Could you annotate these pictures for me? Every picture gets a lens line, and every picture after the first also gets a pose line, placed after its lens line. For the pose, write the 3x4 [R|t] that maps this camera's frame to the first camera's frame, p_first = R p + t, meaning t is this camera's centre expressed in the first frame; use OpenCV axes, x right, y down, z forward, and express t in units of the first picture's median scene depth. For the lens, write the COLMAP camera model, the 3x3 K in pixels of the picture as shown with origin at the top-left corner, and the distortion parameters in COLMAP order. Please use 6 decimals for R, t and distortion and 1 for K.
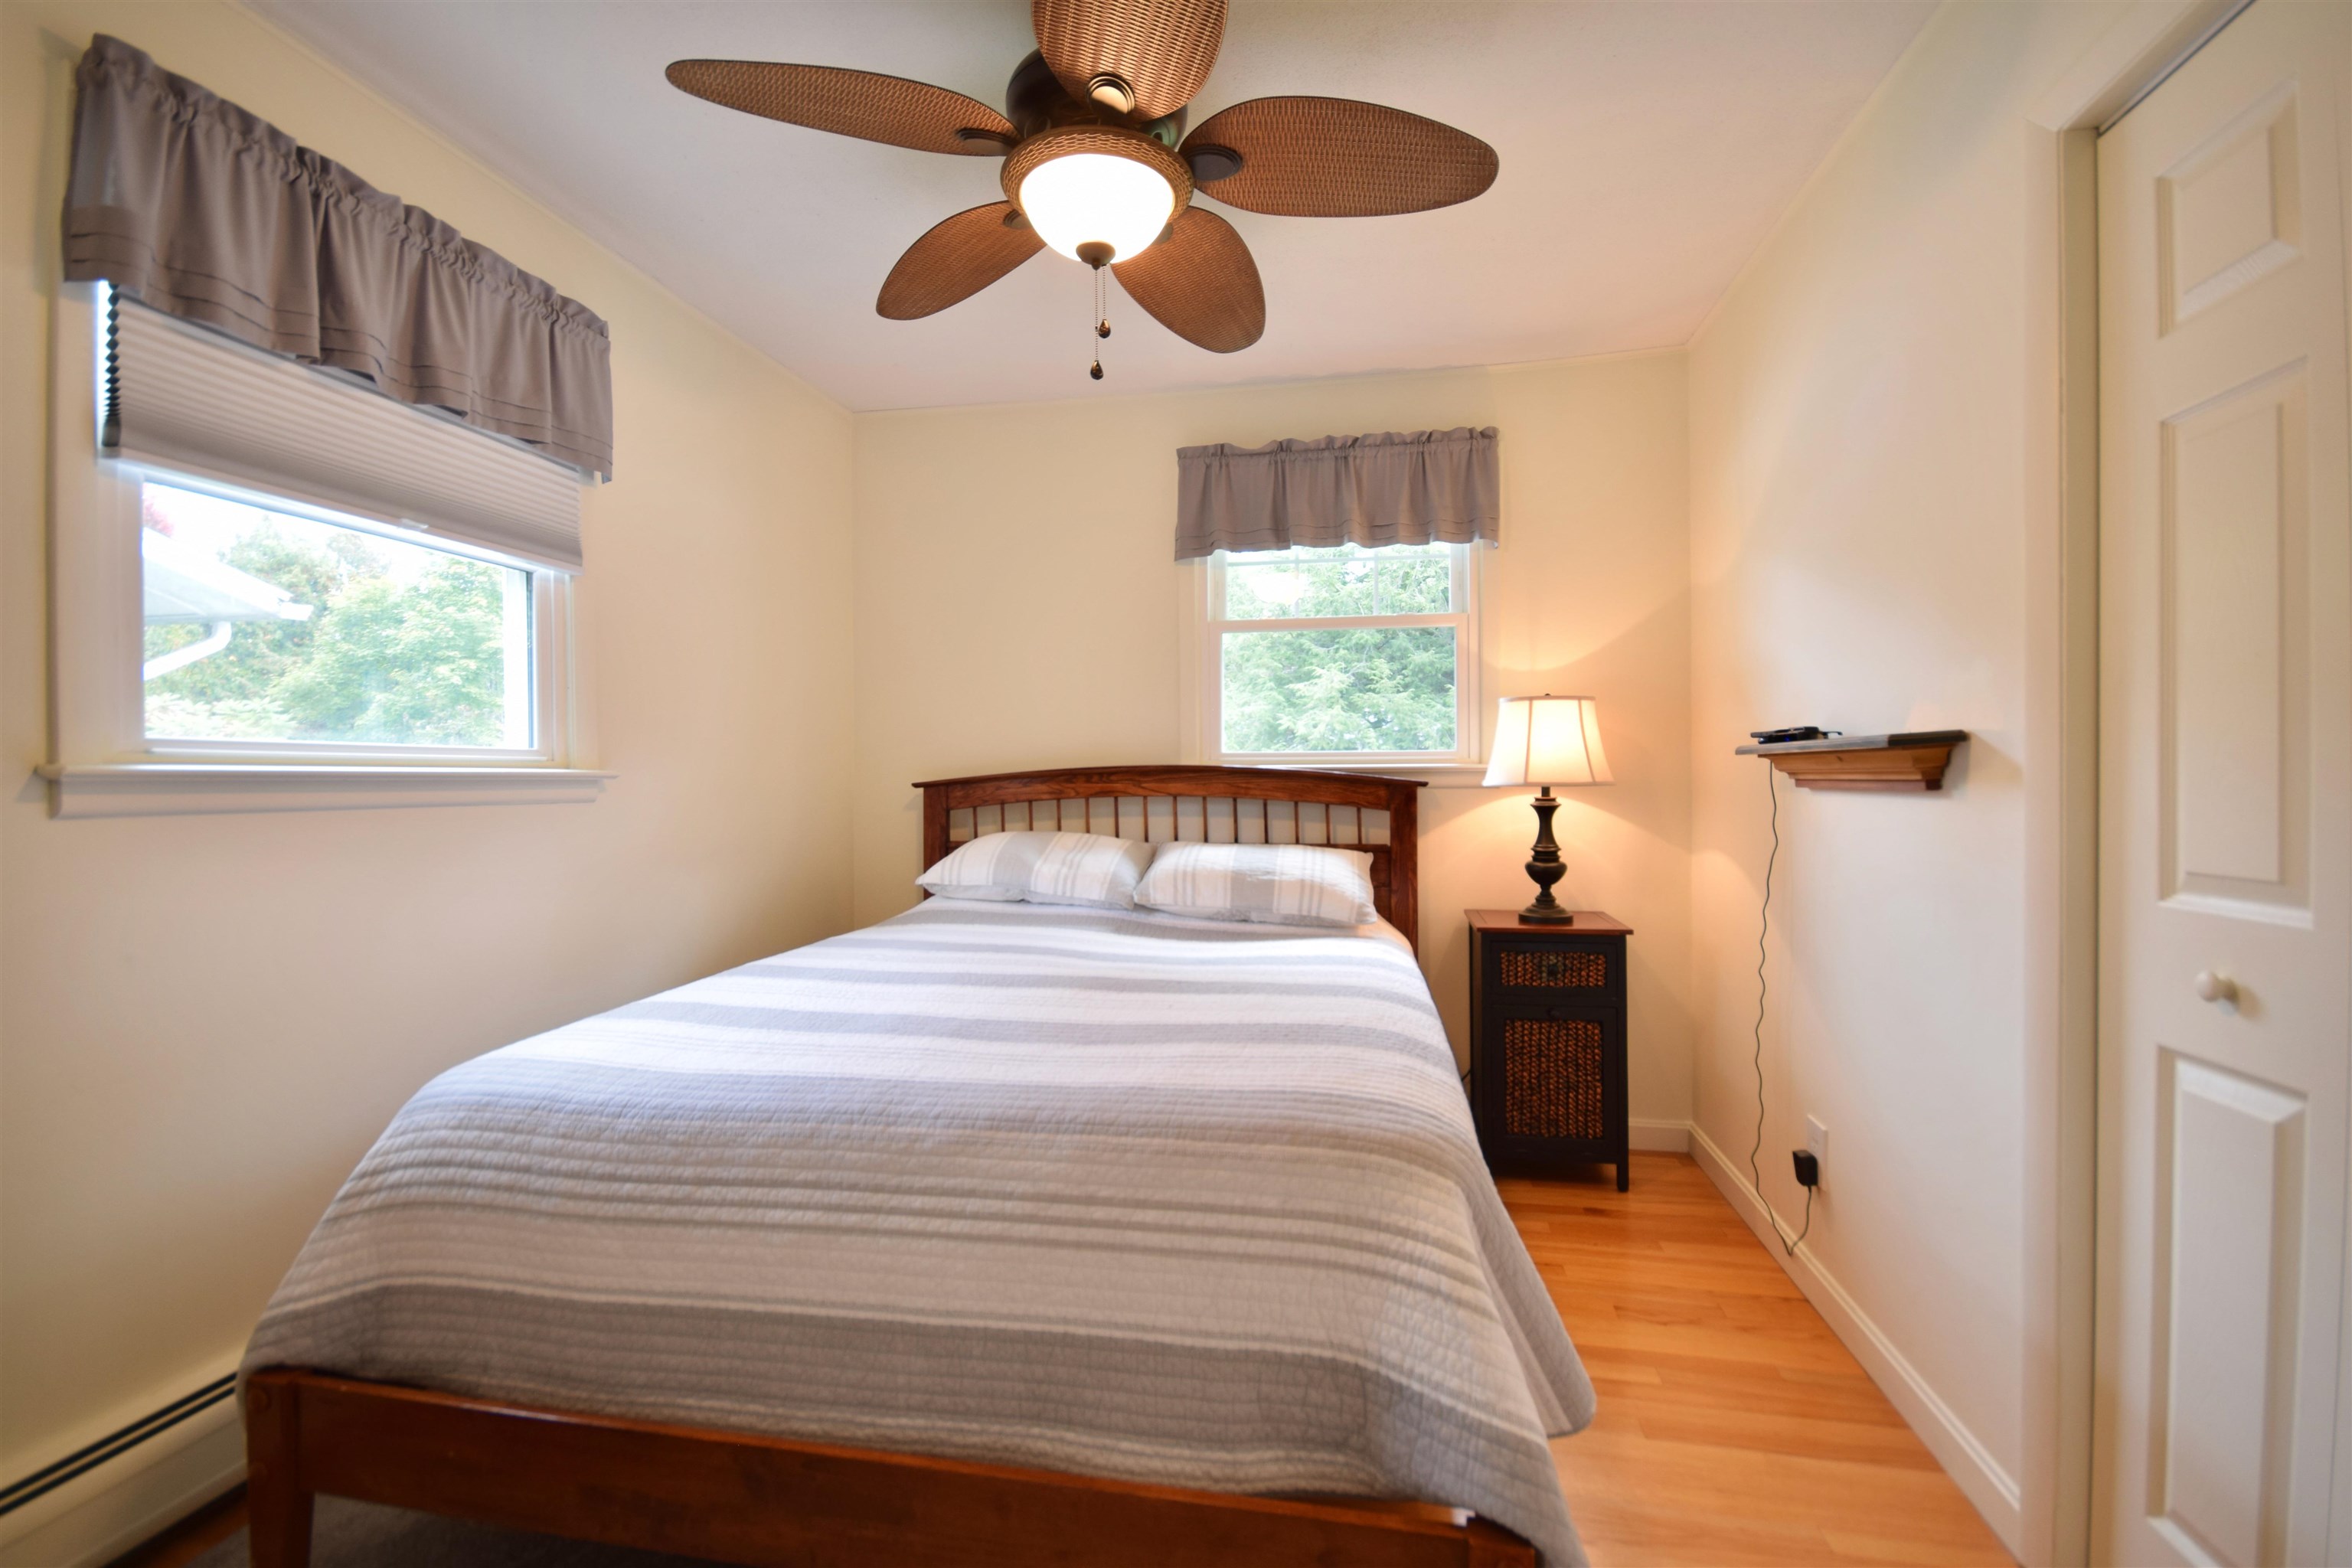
lens RADIAL K [[1034.1, 0, 1176.0], [0, 1034.1, 784.0], [0, 0, 1]] dist [-0.010303, 0.000335]
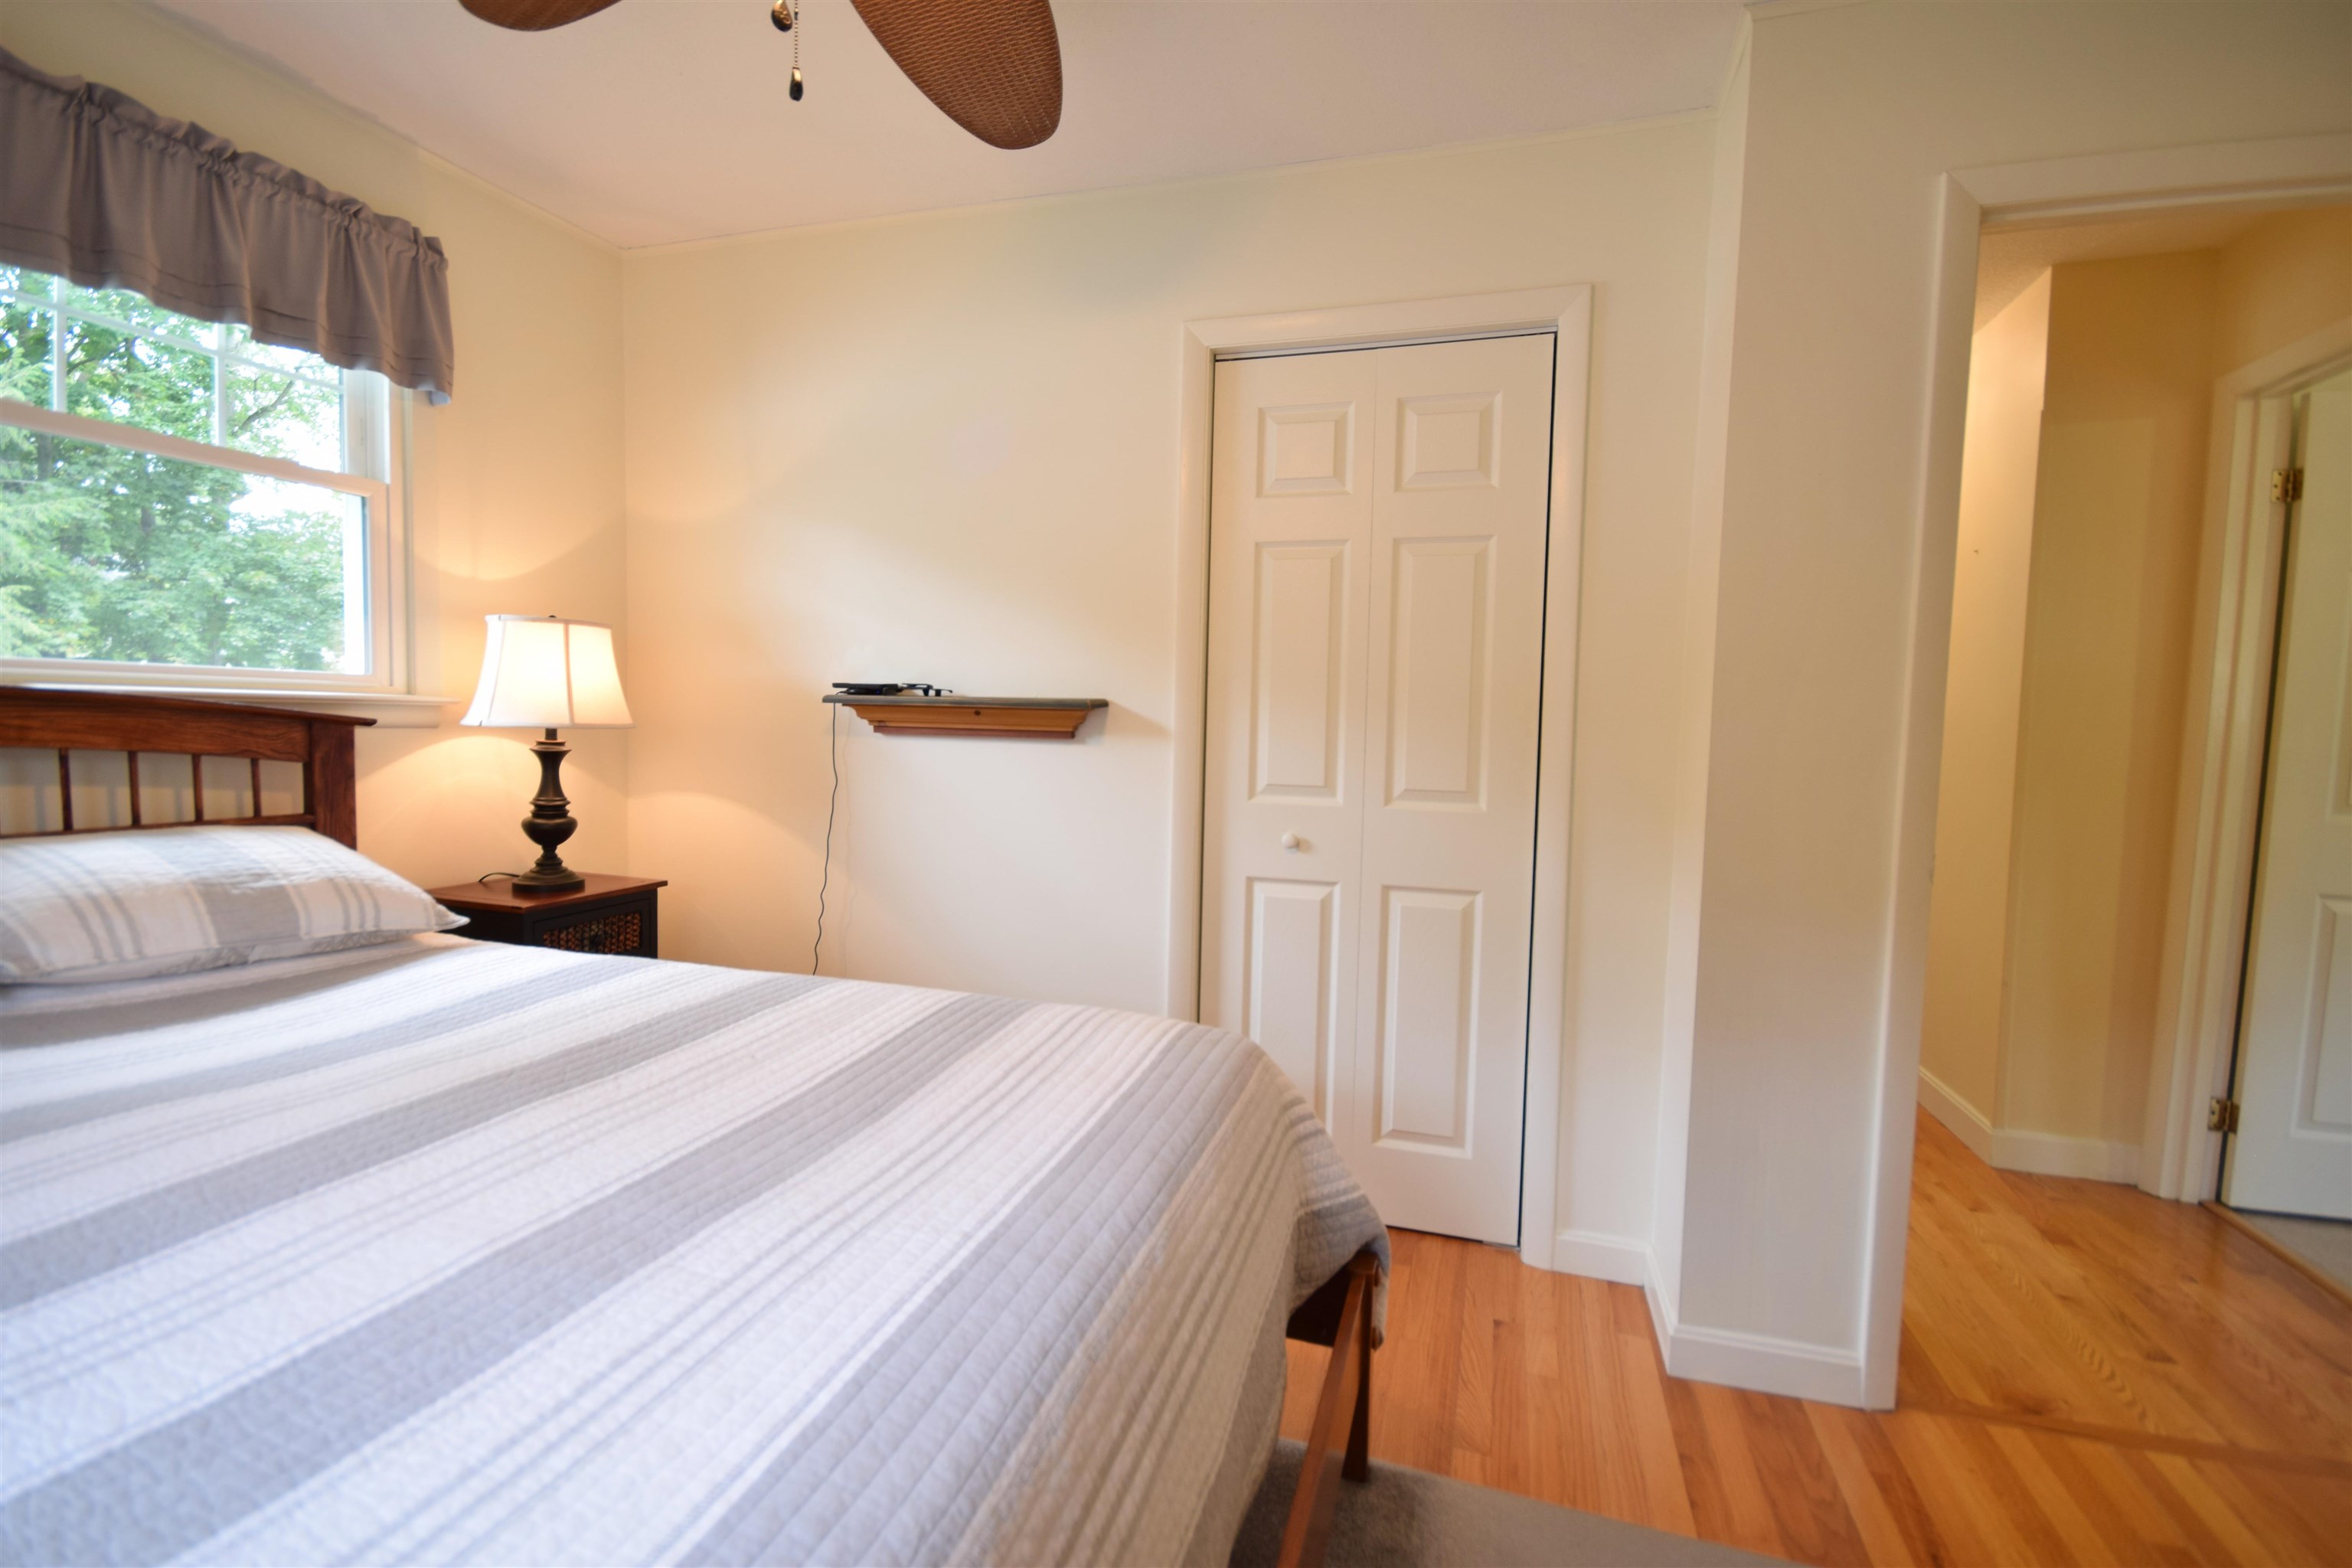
lens RADIAL K [[1019.4, 0, 1176.0], [0, 1019.4, 784.0], [0, 0, 1]] dist [0.001271, -0.012079]
pose [[0.112224, -0.051101, 0.992368, -0.414411], [-0.020779, 0.998338, 0.053758, -0.007012], [-0.993466, -0.026654, 0.110975, 0.423243]]
